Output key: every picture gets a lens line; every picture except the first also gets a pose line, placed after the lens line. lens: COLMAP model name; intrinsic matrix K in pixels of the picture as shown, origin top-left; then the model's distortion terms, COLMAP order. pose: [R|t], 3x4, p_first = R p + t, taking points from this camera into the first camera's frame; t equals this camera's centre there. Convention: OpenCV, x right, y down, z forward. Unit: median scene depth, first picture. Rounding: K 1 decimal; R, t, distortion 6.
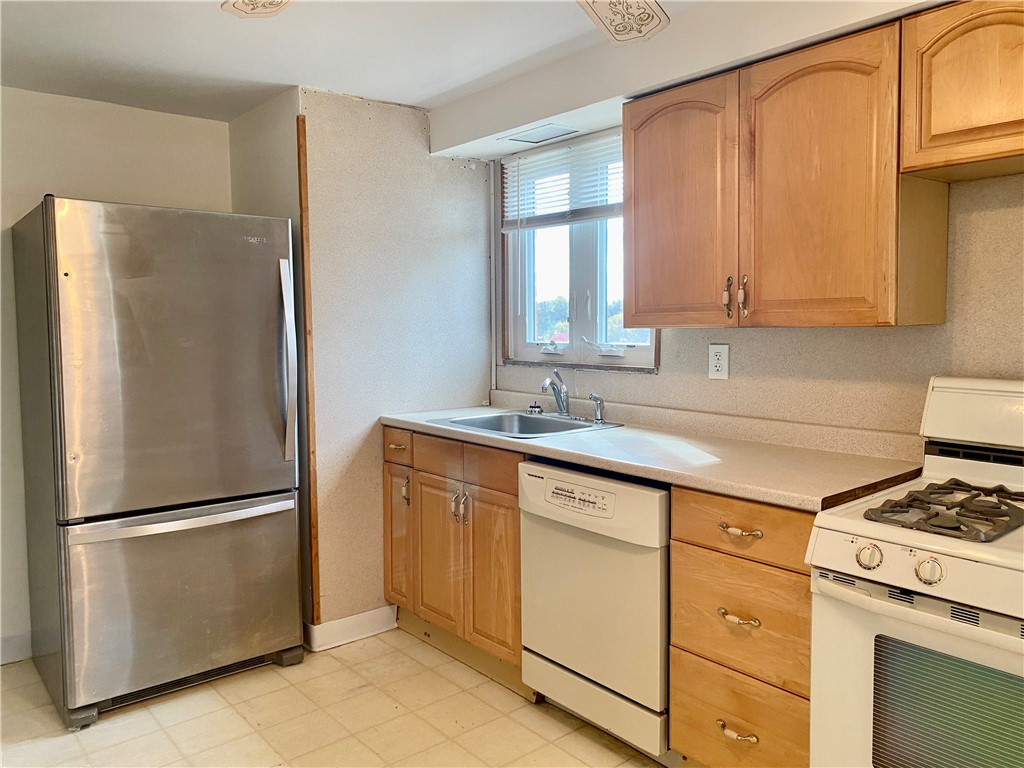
lens RADIAL K [[773.3, 0, 512.0], [0, 773.3, 384.0], [0, 0, 1]] dist [0.056839, -0.063148]
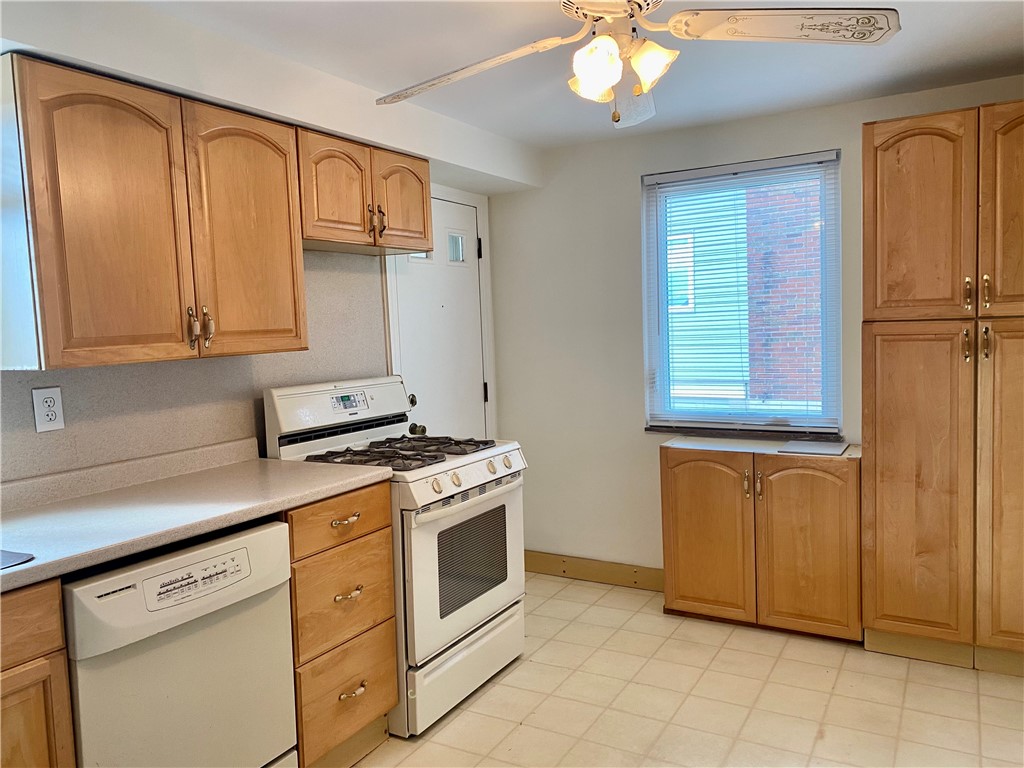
lens RADIAL K [[773.3, 0, 512.0], [0, 773.3, 384.0], [0, 0, 1]] dist [0.056839, -0.063148]
pose [[-0.340653, -0.050529, 0.938830, -0.763852], [0.120939, 0.987904, 0.097052, -0.087332], [-0.932378, 0.146603, -0.330421, 0.947962]]
